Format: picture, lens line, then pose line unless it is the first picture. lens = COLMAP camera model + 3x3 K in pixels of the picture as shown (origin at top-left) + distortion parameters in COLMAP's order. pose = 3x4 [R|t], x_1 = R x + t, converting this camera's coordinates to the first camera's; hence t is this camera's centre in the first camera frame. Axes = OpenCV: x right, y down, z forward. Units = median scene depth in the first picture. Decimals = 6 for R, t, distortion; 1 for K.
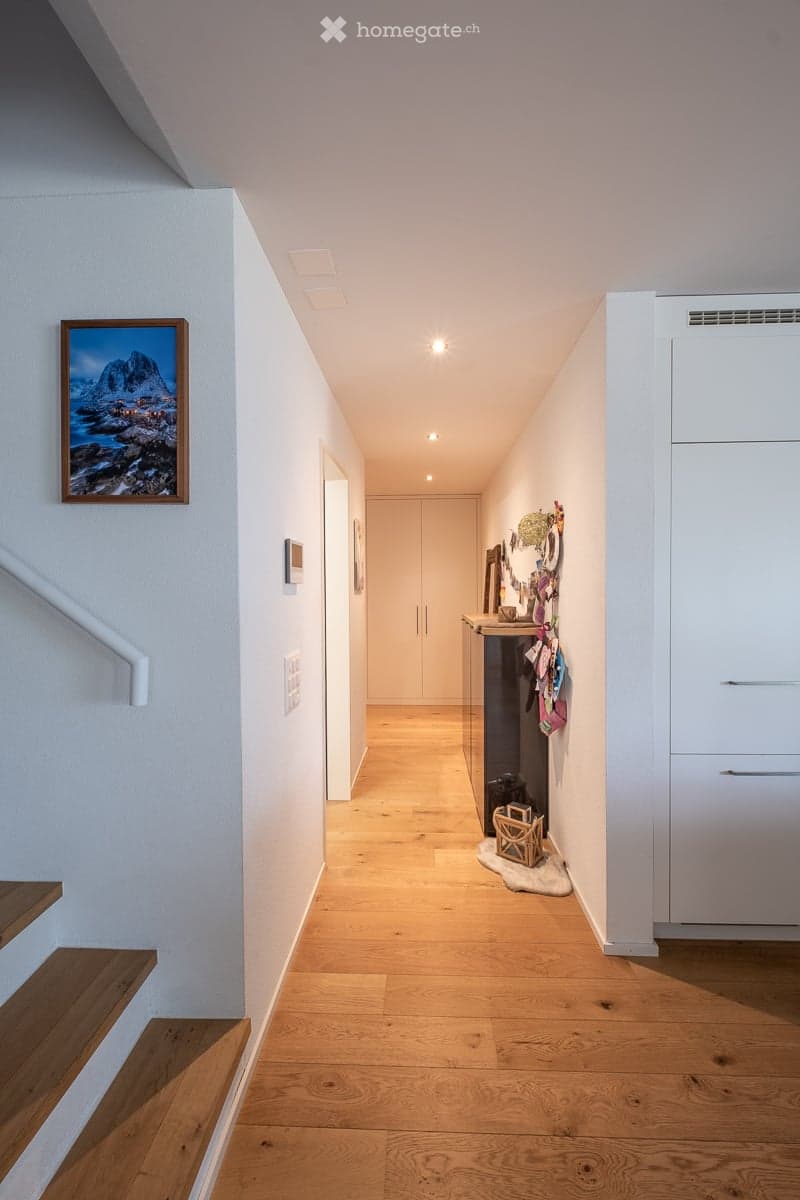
lens RADIAL K [[522.8, 0, 399.8], [0, 522.8, 599.0], [0, 0, 1]] dist [0.000915, 0.000126]
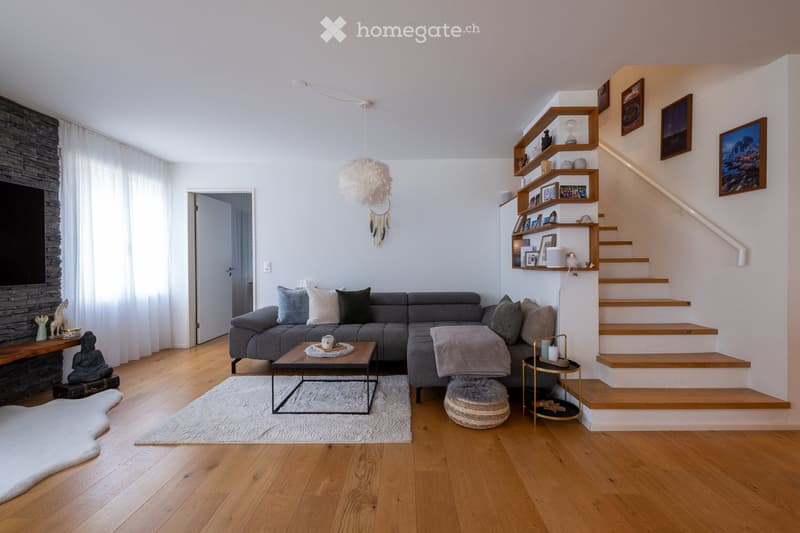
lens RADIAL K [[348.5, 0, 399.3], [0, 348.5, 266.6], [0, 0, 1]] dist [0.000915, 0.000126]
pose [[0.027787, 0.021785, -0.999376, 1.266127], [-0.007859, 0.999736, 0.021575, 0.179237], [0.999583, 0.007255, 0.027951, -0.839875]]
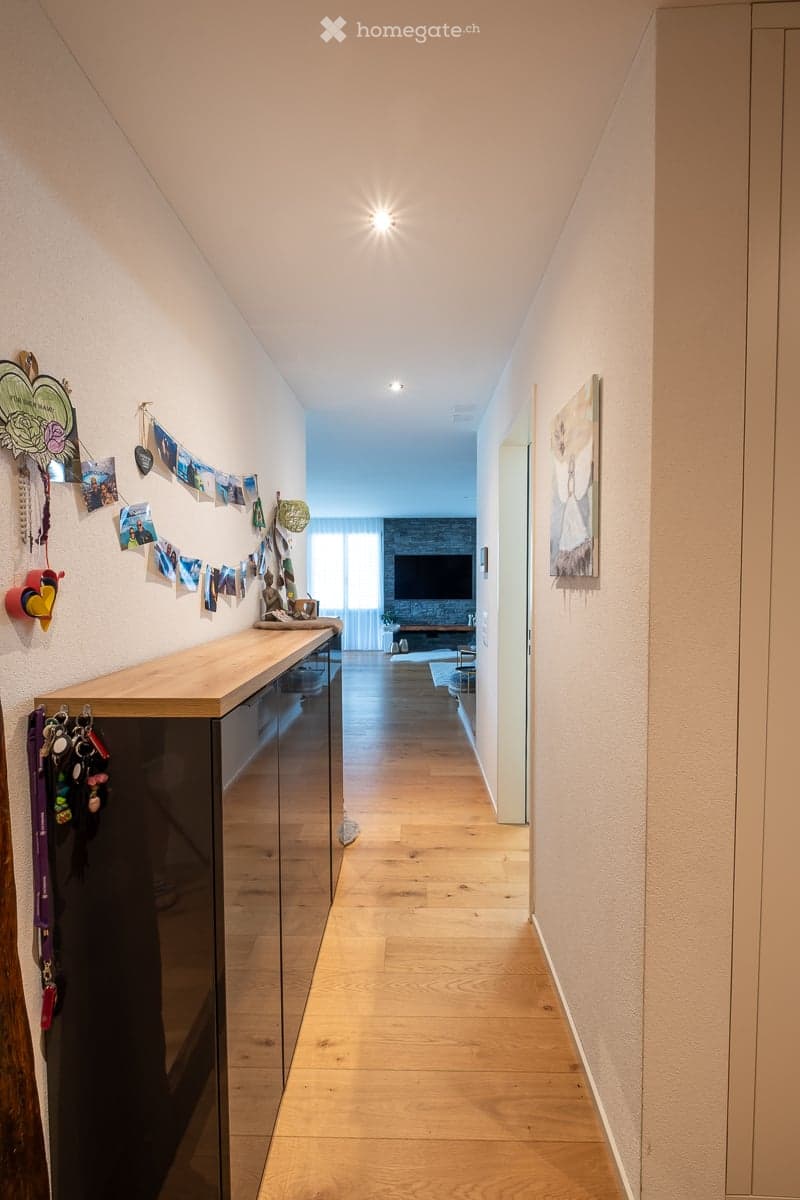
lens RADIAL K [[522.8, 0, 401.2], [0, 522.8, 598.5], [0, 0, 1]] dist [0.000915, 0.000126]
pose [[-0.999567, 0.017881, -0.023364, 0.152677], [0.016535, 0.998262, 0.056565, -0.063286], [0.024334, 0.056154, -0.998126, 3.794358]]
